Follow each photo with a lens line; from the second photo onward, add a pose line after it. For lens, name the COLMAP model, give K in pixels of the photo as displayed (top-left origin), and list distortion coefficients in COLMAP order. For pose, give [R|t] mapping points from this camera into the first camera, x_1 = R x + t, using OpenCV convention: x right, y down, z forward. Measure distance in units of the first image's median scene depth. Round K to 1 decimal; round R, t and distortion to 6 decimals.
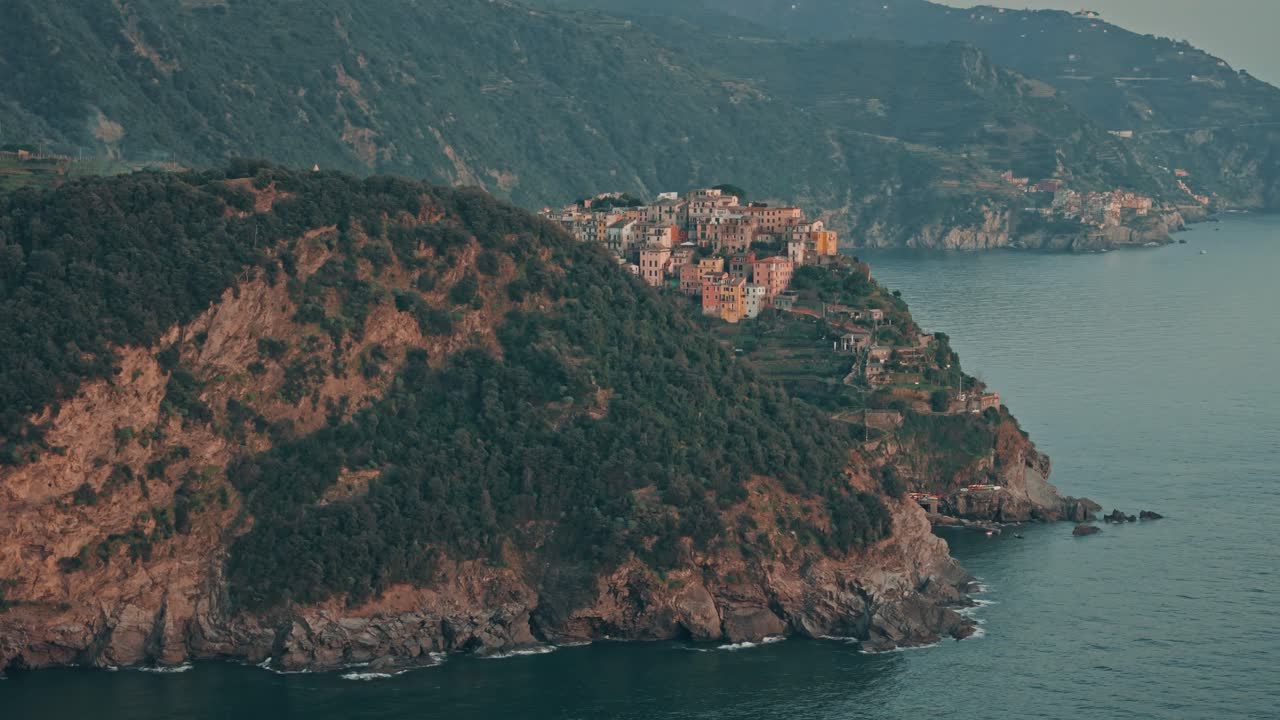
lens RADIAL K [[2664.8, 0, 640.0], [0, 2664.8, 360.0], [0, 0, 1]] dist [-0.191456, 0.607721]
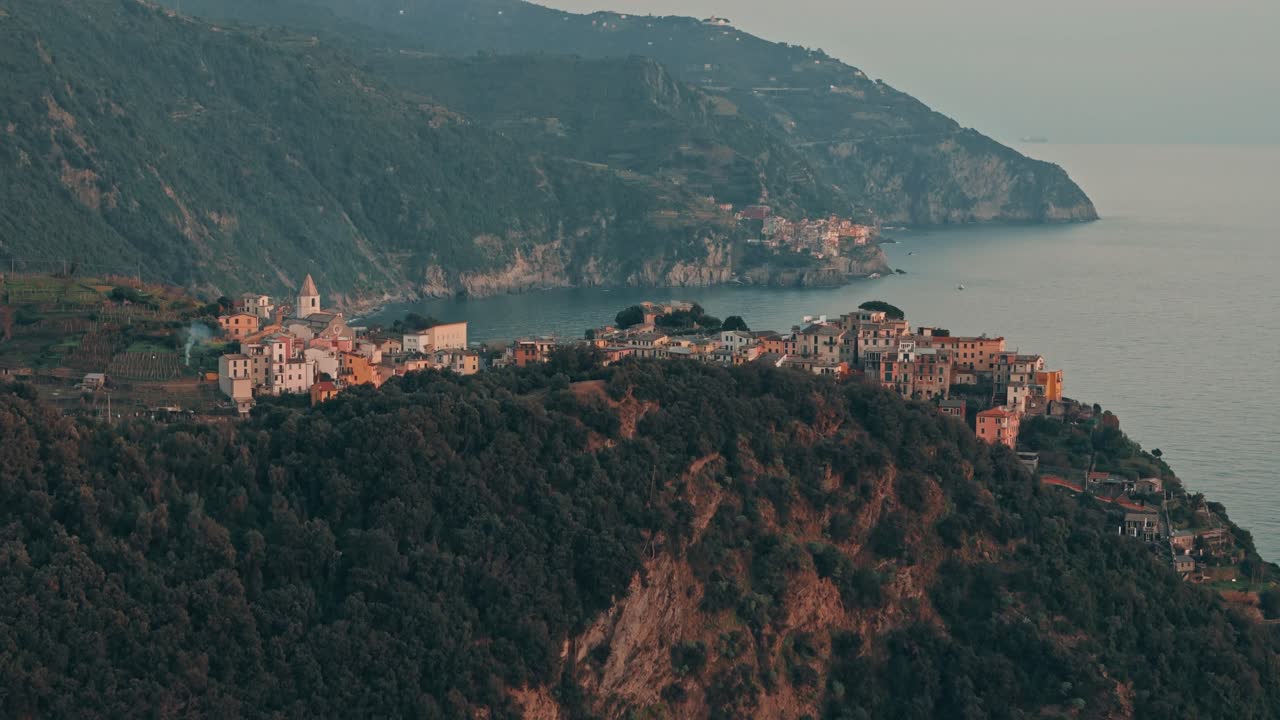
lens RADIAL K [[2664.8, 0, 640.0], [0, 2664.8, 360.0], [0, 0, 1]] dist [-0.191456, 0.607721]
pose [[0.982214, -0.016879, 0.187005, -0.186306], [0.016394, 0.999857, 0.004140, -0.055019], [-0.187049, -0.001001, 0.982350, 0.257905]]
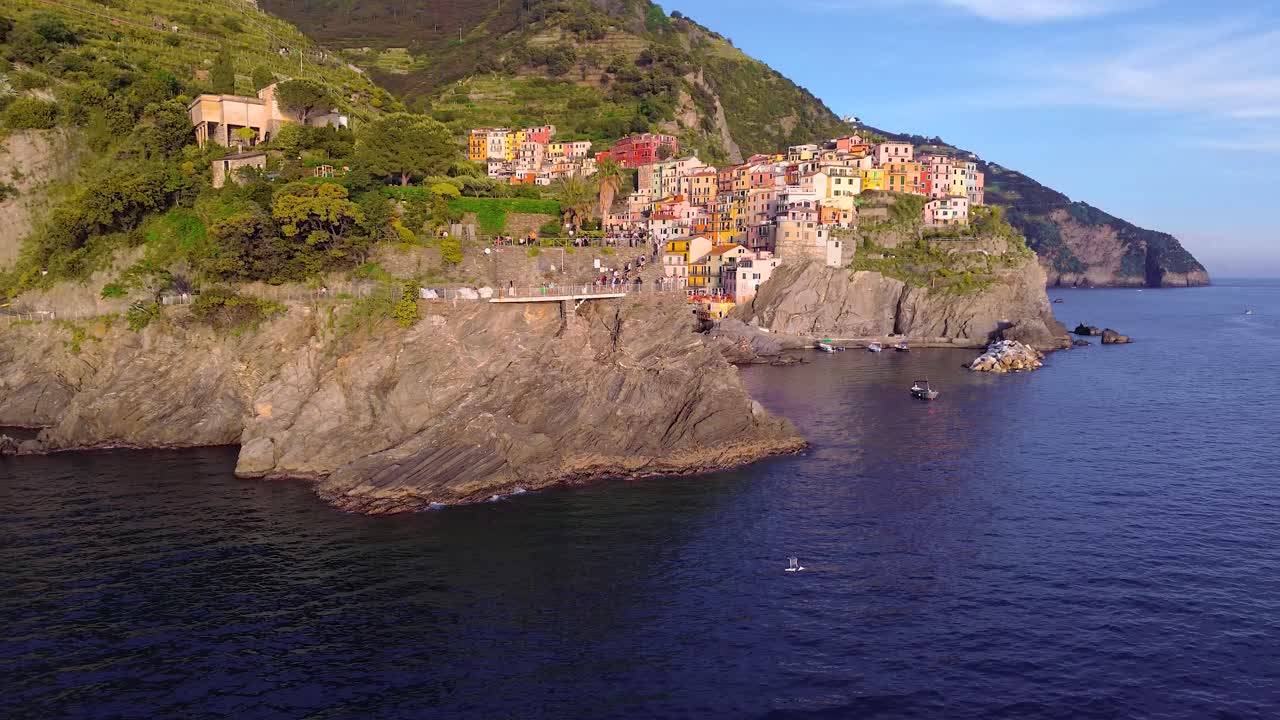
lens RADIAL K [[921.7, 0, 640.0], [0, 921.7, 360.0], [0, 0, 1]] dist [0.106329, -0.154391]
pose [[0.997473, 0.015813, -0.069267, 0.487806], [-0.015335, 0.999855, 0.007430, -0.124124], [0.069375, -0.006349, 0.997570, 2.656268]]
